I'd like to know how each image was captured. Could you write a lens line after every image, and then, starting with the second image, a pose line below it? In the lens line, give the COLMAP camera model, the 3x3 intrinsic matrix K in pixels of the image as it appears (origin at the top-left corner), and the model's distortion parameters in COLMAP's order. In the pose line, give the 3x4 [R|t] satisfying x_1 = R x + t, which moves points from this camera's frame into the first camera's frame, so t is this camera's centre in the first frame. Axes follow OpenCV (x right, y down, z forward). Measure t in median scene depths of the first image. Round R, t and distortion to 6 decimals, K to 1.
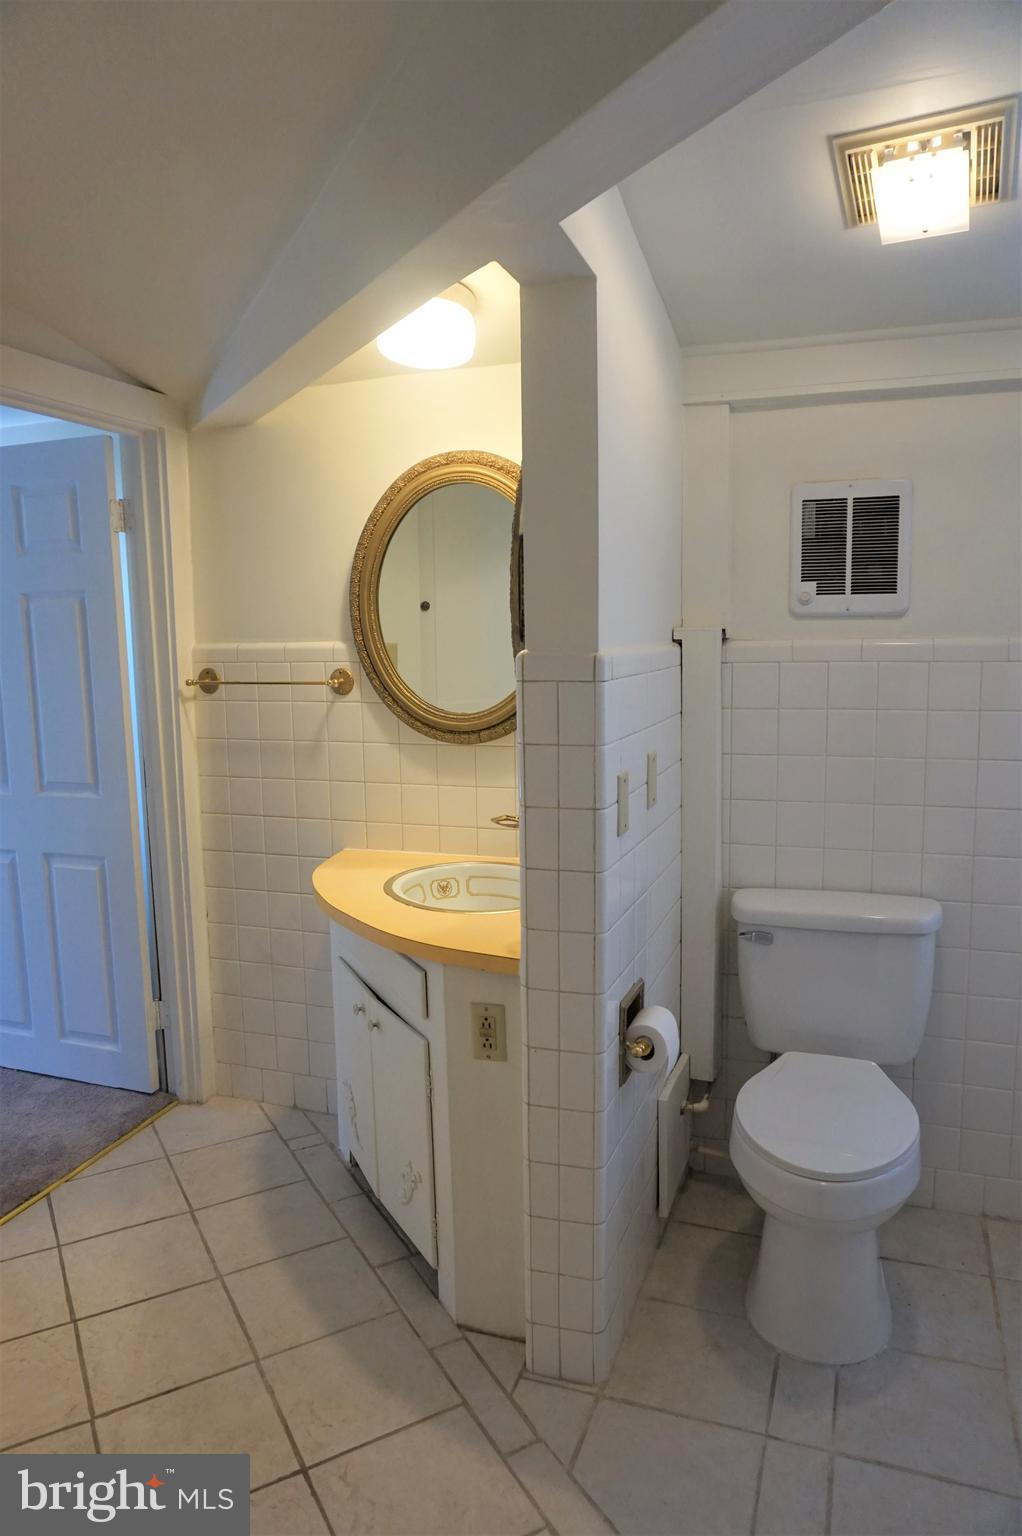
lens RADIAL K [[1073.4, 0, 508.2], [0, 1073.4, 770.1], [0, 0, 1]] dist [-0.035264, 0.016656]
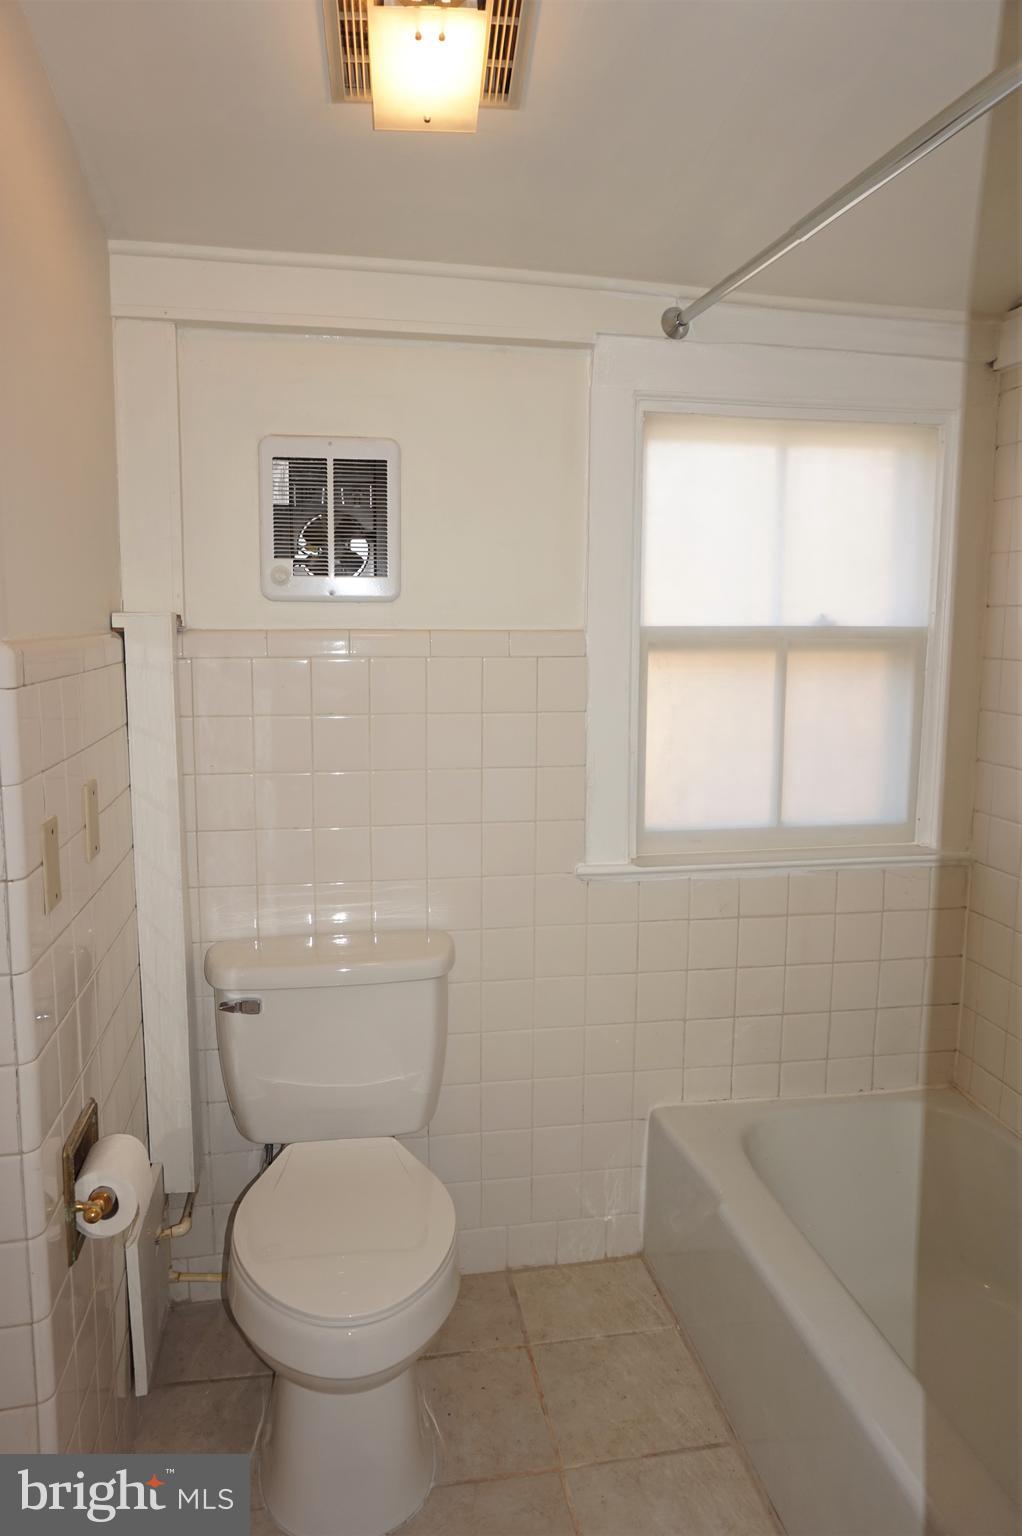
lens RADIAL K [[1073.4, 0, 513.7], [0, 1073.4, 764.2], [0, 0, 1]] dist [-0.035264, 0.016656]
pose [[0.866134, -0.048509, 0.497452, 0.023406], [0.045048, 0.998805, 0.018964, -0.030142], [-0.497777, 0.005984, 0.867284, 0.224315]]
